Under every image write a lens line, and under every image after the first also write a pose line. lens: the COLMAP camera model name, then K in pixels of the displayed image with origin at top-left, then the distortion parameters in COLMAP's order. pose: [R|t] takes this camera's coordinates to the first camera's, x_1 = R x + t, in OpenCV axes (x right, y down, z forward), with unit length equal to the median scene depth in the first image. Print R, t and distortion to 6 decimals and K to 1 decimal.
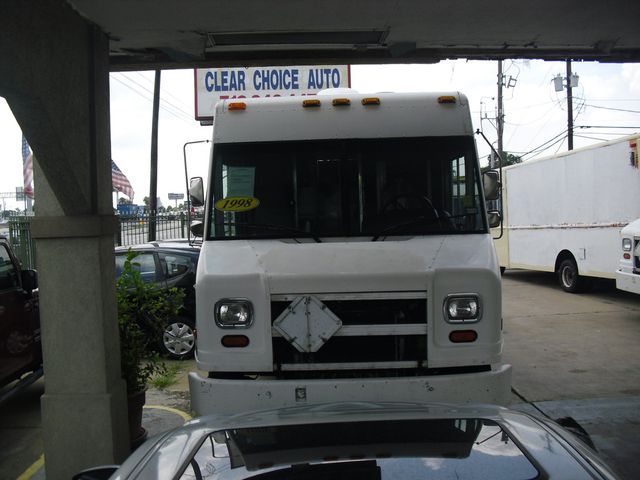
lens RADIAL K [[659.7, 0, 317.9], [0, 659.7, 240.0], [0, 0, 1]] dist [-0.249019, 0.297238]
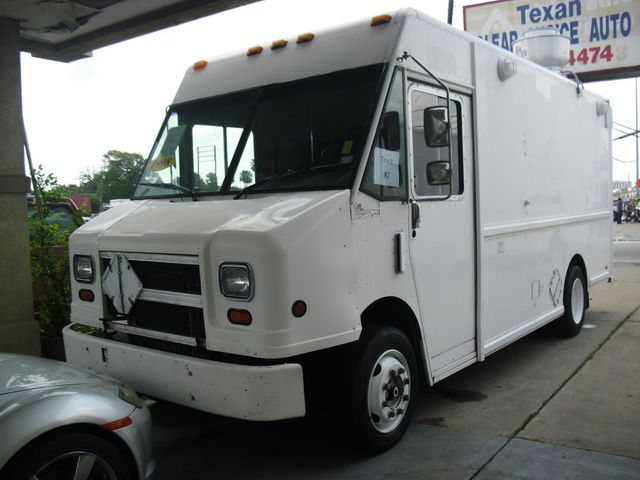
lens RADIAL K [[659.7, 0, 317.9], [0, 659.7, 240.0], [0, 0, 1]] dist [-0.249019, 0.297238]
pose [[0.783975, 0.035132, -0.619798, 0.788714], [-0.018773, 0.999282, 0.032897, 0.027608], [0.620509, -0.014155, 0.784071, 0.438686]]
